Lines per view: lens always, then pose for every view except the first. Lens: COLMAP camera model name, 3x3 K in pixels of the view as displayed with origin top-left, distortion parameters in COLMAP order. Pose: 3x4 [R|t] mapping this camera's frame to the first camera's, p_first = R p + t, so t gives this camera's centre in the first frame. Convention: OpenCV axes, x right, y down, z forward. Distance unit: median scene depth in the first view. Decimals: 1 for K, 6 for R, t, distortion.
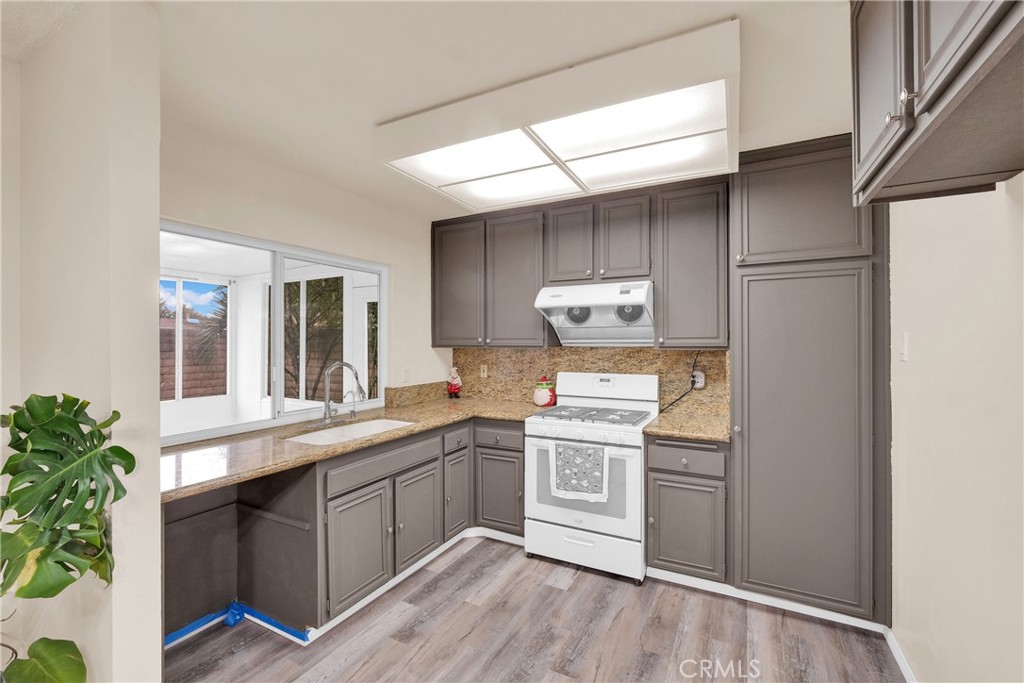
lens RADIAL K [[439.0, 0, 509.8], [0, 439.0, 340.5], [0, 0, 1]] dist [-0.002698, -0.000365]
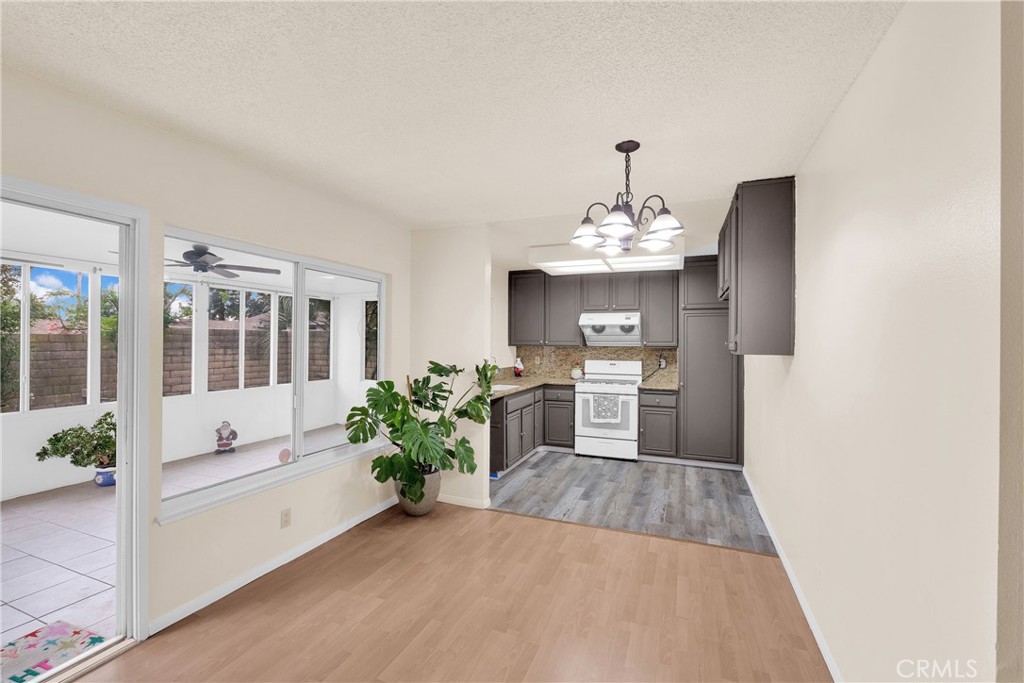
lens RADIAL K [[439.0, 0, 506.9], [0, 439.0, 340.1], [0, 0, 1]] dist [-0.002698, -0.000365]
pose [[0.994133, 0.007933, 0.107870, -0.497009], [-0.007698, 0.999967, -0.002602, -0.003797], [-0.107887, 0.001757, 0.994162, -0.916894]]
